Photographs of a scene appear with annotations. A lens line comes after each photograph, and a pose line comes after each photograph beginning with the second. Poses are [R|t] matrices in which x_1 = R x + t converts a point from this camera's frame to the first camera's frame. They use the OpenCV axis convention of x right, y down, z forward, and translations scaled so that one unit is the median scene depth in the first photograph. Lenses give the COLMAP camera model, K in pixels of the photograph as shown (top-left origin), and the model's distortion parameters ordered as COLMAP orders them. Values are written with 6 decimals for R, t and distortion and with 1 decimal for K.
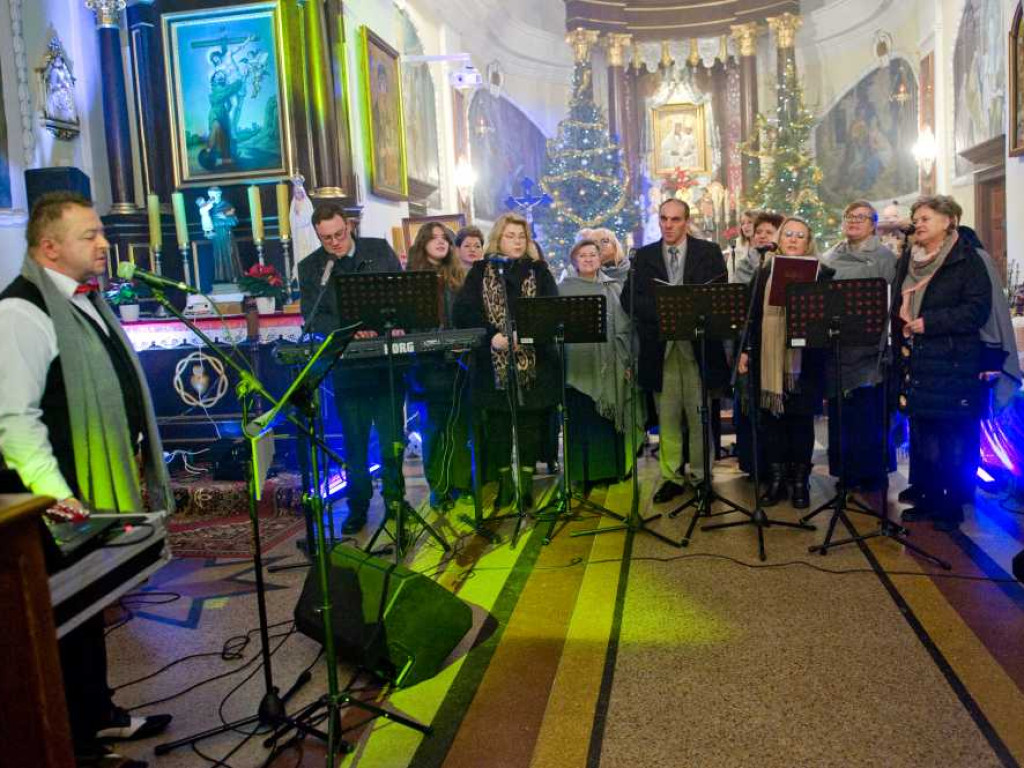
lens RADIAL K [[902.8, 0, 565.7], [0, 902.8, 362.6], [0, 0, 1]] dist [-0.038400, -0.015732]
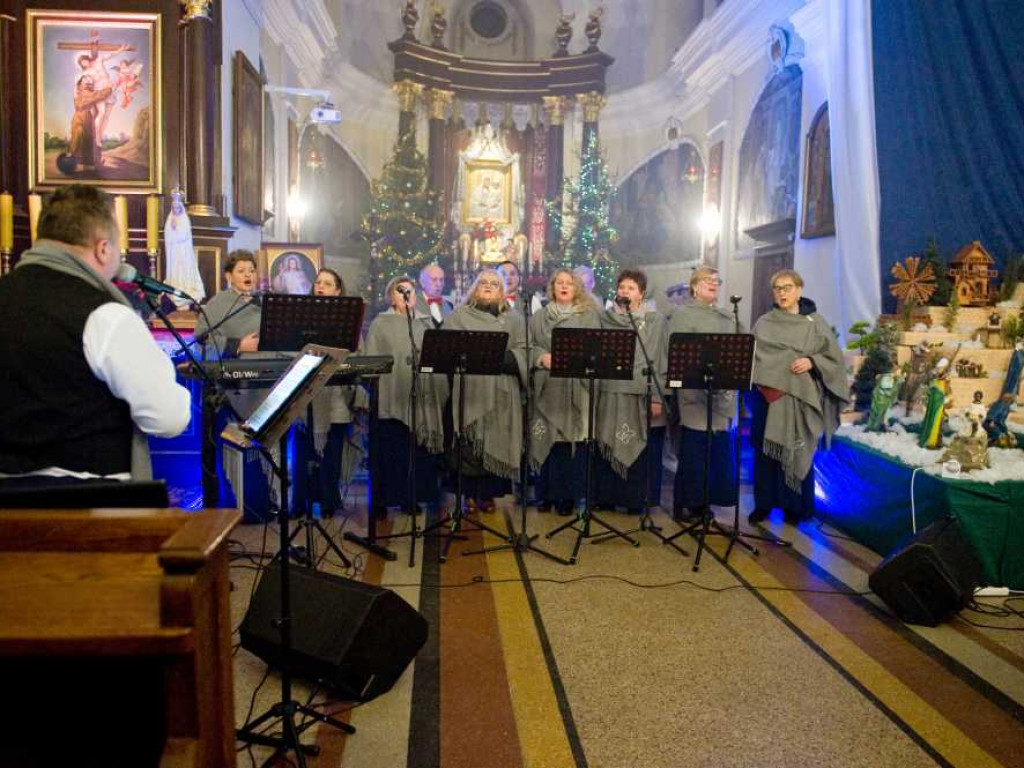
lens RADIAL K [[831.4, 0, 549.7], [0, 831.4, 386.5], [0, 0, 1]] dist [-0.043486, -0.005733]
pose [[0.967582, 0.052858, 0.246965, -0.072411], [-0.050131, 0.998592, -0.017322, 0.002606], [-0.247533, 0.004379, 0.968870, 0.009405]]
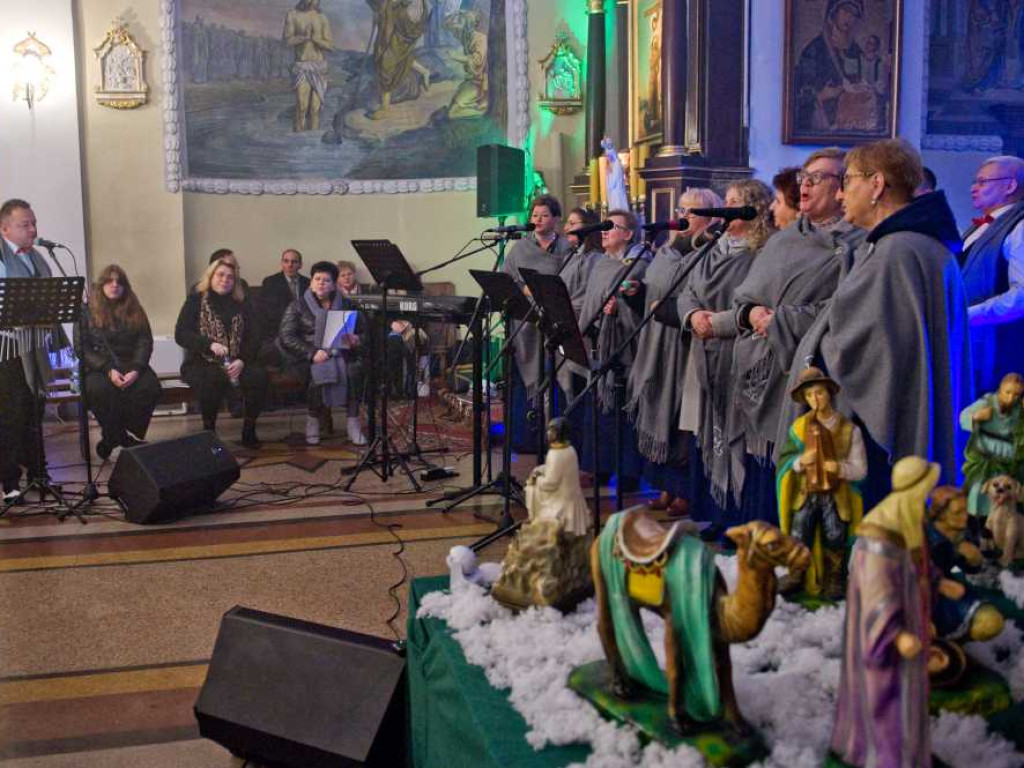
lens RADIAL K [[970.8, 0, 476.4], [0, 970.8, 357.9], [0, 0, 1]] dist [-0.037582, -0.010413]
pose [[0.353133, 0.148986, -0.923634, 0.466010], [-0.097422, 0.987728, 0.122078, -0.051612], [0.930487, 0.046873, 0.363313, 0.298126]]
